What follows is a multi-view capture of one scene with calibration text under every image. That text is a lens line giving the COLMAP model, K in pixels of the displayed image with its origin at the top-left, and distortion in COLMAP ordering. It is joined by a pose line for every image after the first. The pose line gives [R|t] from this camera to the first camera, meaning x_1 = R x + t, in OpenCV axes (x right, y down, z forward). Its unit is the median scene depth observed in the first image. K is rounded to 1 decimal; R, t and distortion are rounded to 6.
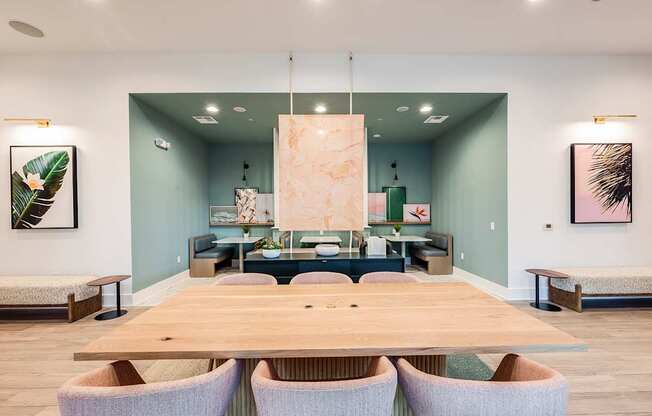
lens RADIAL K [[247.2, 0, 325.8], [0, 247.2, 219.1], [0, 0, 1]] dist [0.000020, -0.000069]
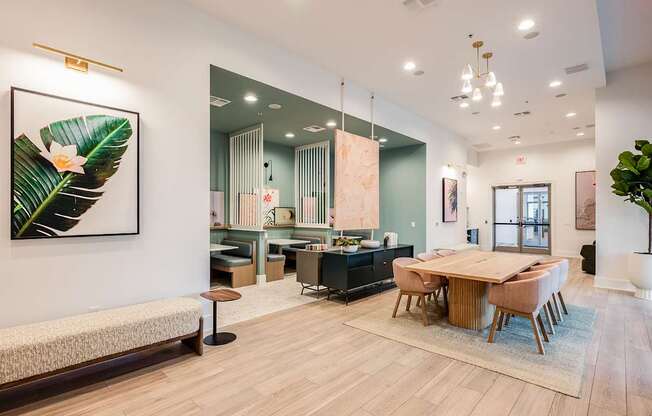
lens RADIAL K [[327.1, 0, 329.4], [0, 327.1, 214.4], [0, 0, 1]] dist [-0.000199, 0.000117]
pose [[0.678998, 0.010443, 0.734066, -1.322843], [0.009349, 0.999695, -0.022870, 0.008068], [-0.734081, 0.022392, 0.678693, 0.003723]]
